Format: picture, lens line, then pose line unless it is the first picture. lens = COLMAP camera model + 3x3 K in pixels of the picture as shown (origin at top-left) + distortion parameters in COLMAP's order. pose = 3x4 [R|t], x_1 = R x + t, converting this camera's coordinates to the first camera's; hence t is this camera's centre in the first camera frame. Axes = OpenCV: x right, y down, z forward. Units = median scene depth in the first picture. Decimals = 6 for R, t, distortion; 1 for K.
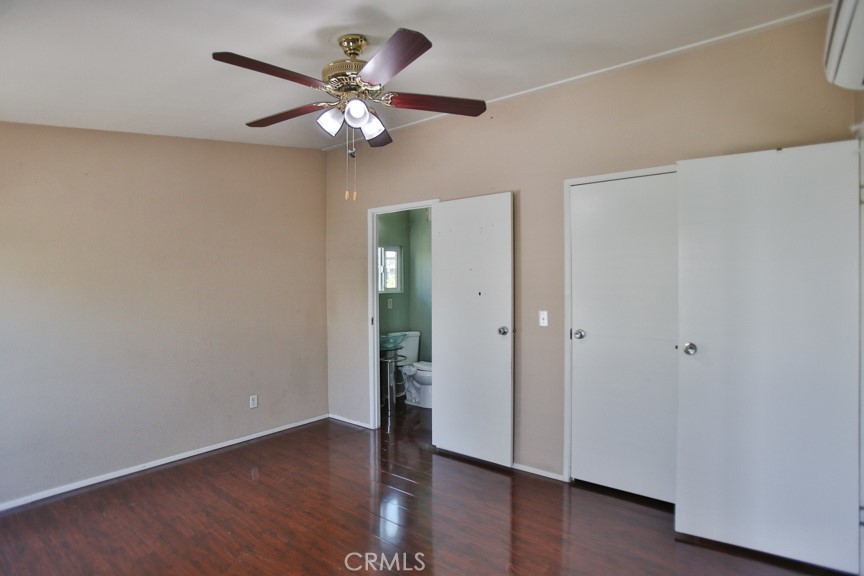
lens RADIAL K [[443.3, 0, 439.5], [0, 443.3, 285.5], [0, 0, 1]] dist [-0.060652, 0.025983]
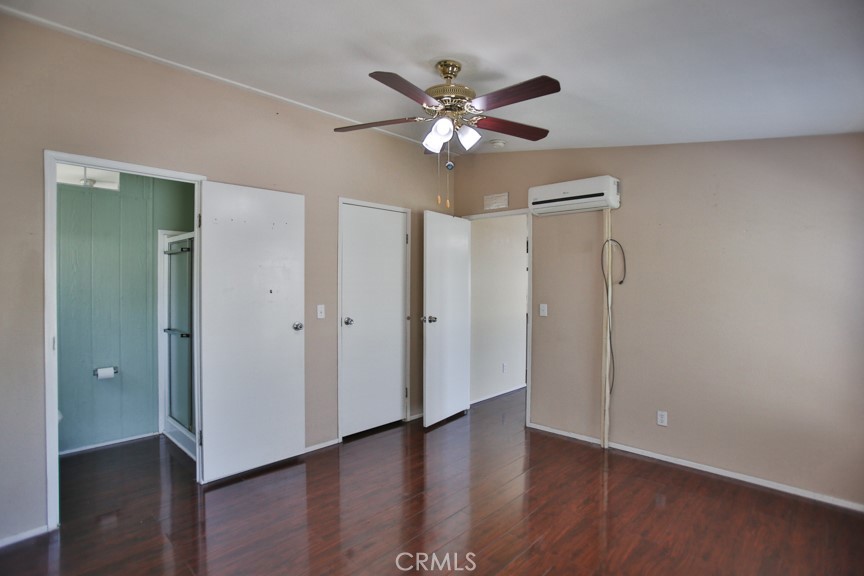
lens RADIAL K [[443.3, 0, 439.5], [0, 443.3, 285.5], [0, 0, 1]] dist [-0.060652, 0.025983]
pose [[0.107408, -0.008193, 0.994181, -0.908795], [0.000194, 0.999966, 0.008219, -0.003468], [-0.994215, -0.000690, 0.107405, 0.586660]]
